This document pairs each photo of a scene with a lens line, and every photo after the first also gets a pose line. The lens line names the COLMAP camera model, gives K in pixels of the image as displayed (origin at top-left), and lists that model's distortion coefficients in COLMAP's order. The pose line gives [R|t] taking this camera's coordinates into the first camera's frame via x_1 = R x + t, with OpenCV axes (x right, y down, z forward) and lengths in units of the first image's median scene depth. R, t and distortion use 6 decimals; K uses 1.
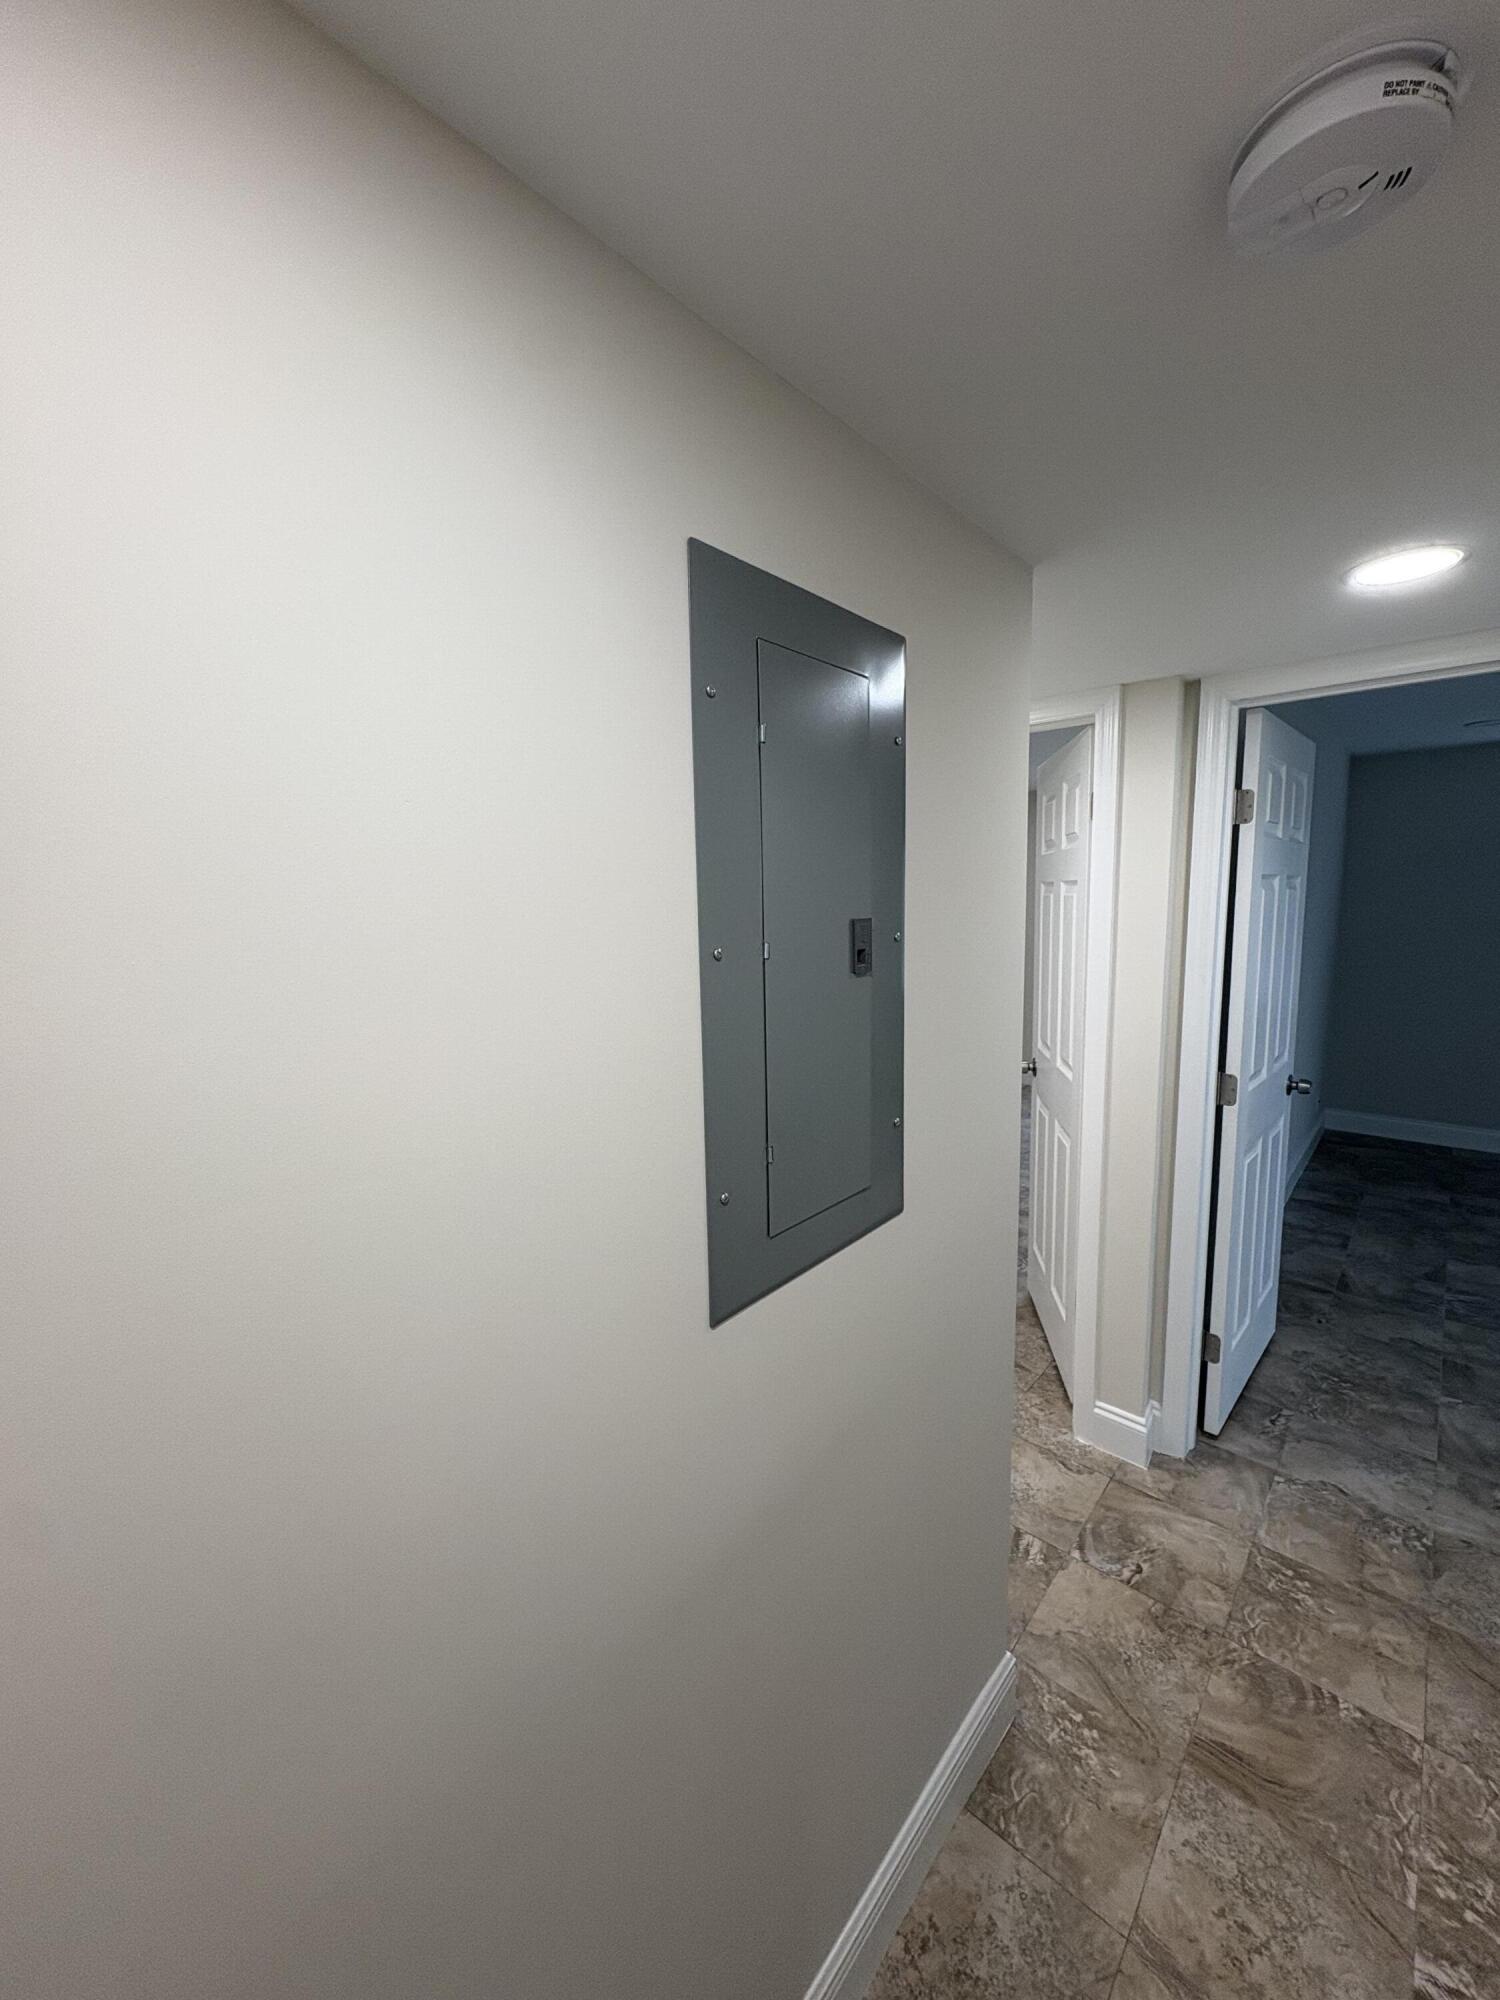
lens RADIAL K [[793.7, 0, 752.2], [0, 793.7, 999.9], [0, 0, 1]] dist [-0.000070, 0.000242]
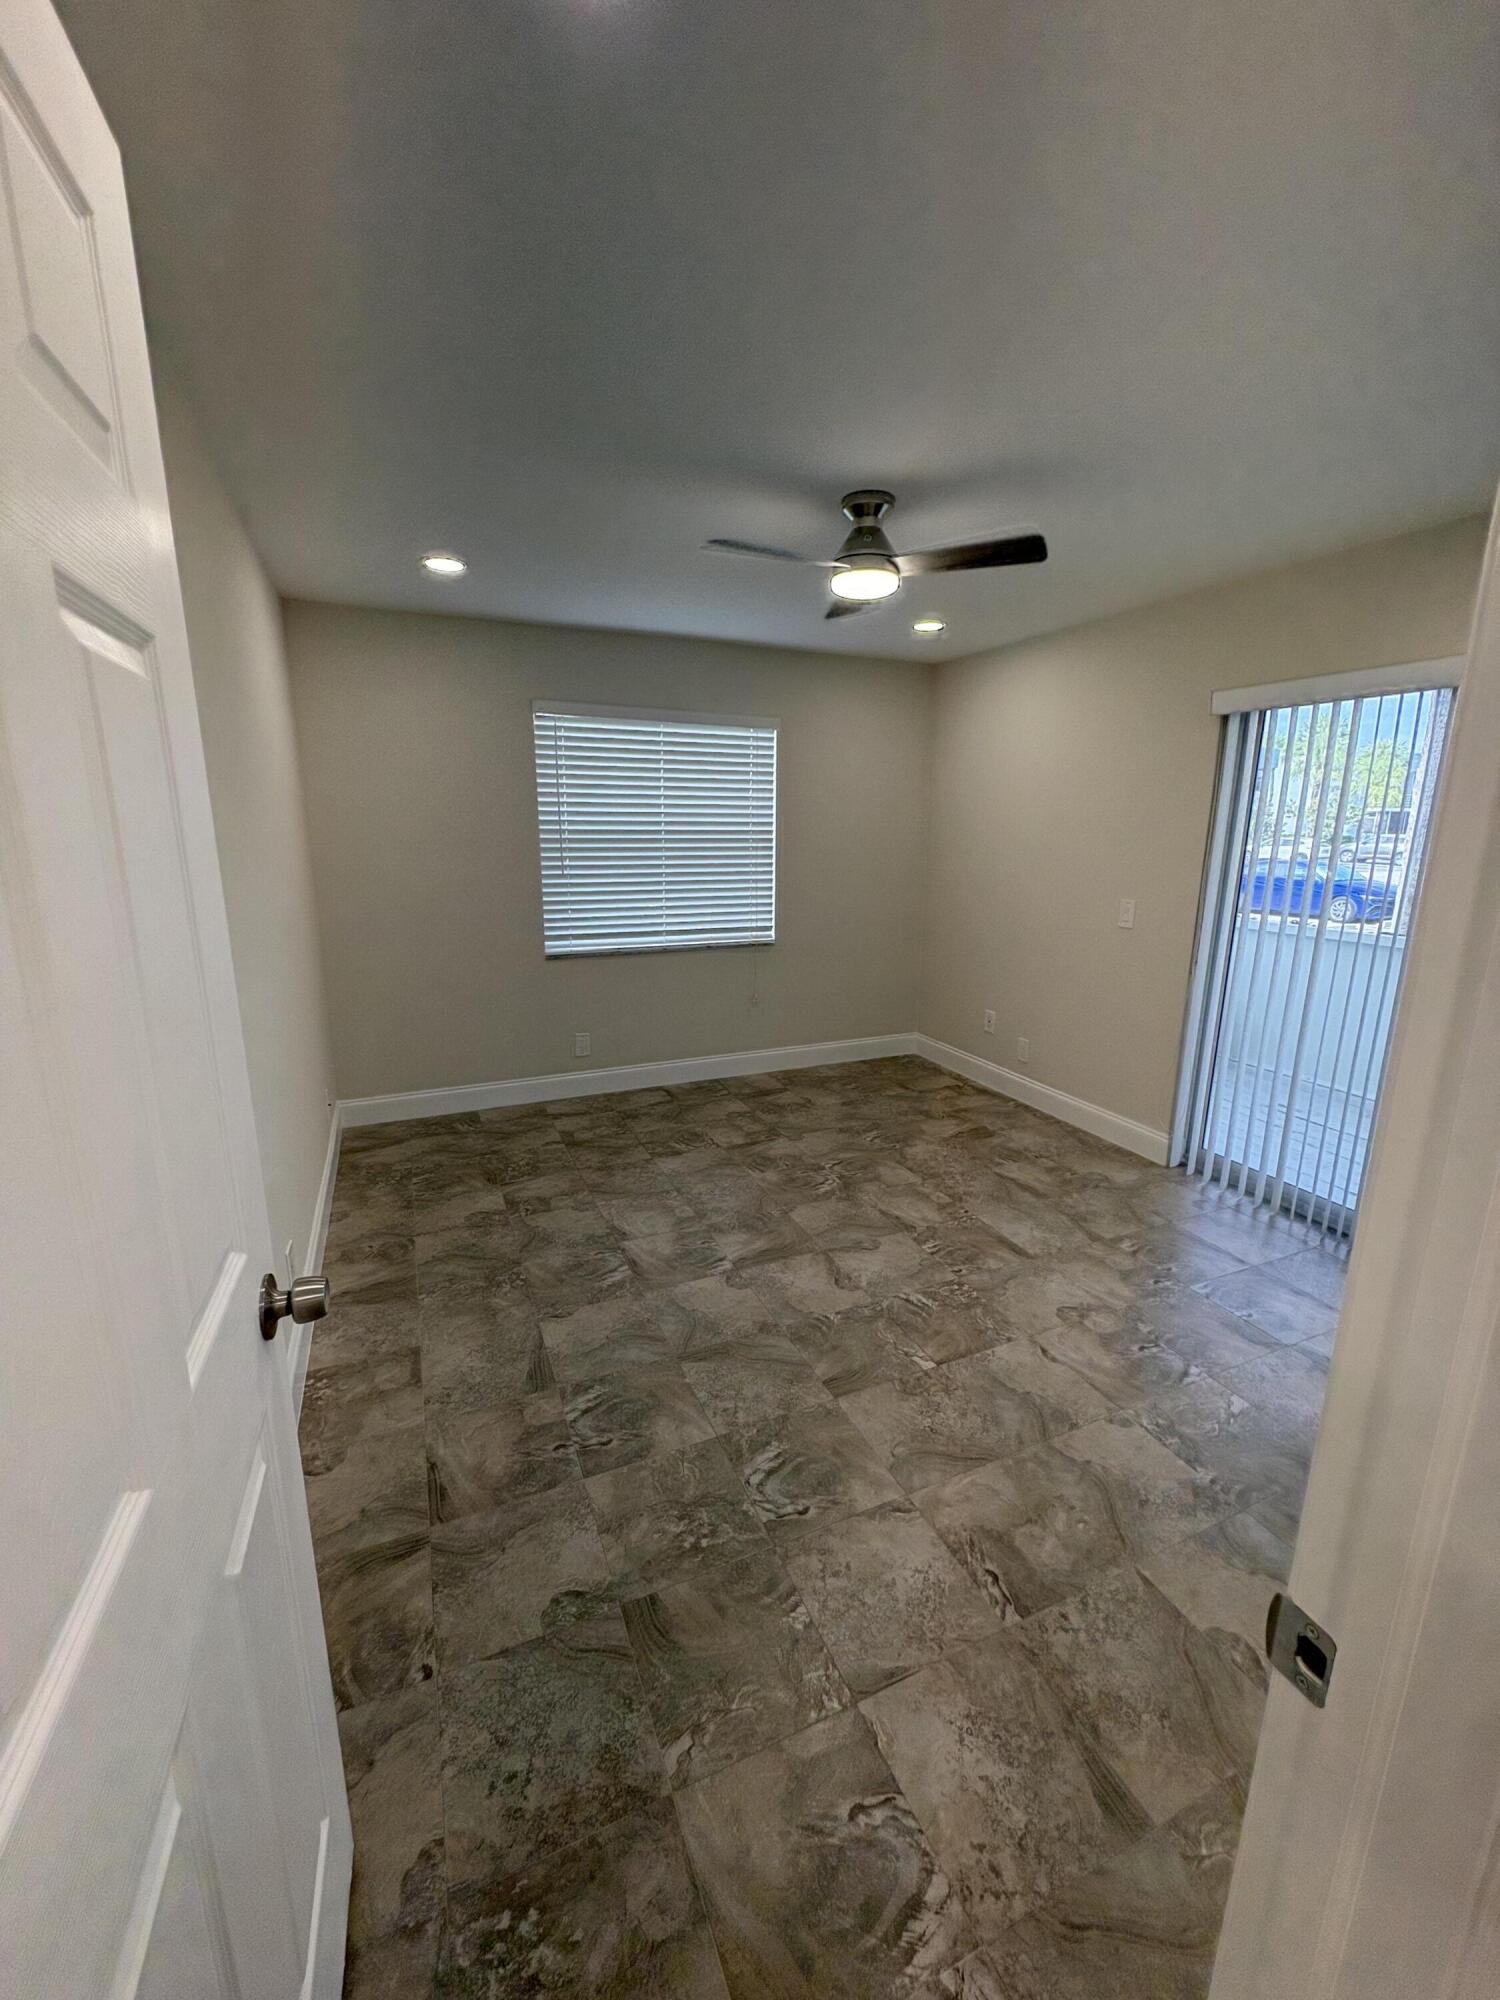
lens RADIAL K [[793.7, 0, 751.3], [0, 793.7, 990.3], [0, 0, 1]] dist [-0.000070, 0.000242]
pose [[0.418313, -0.168748, 0.892490, 0.379424], [0.105239, 0.984977, 0.136910, -0.039015], [-0.902185, 0.036654, 0.429788, 0.521243]]
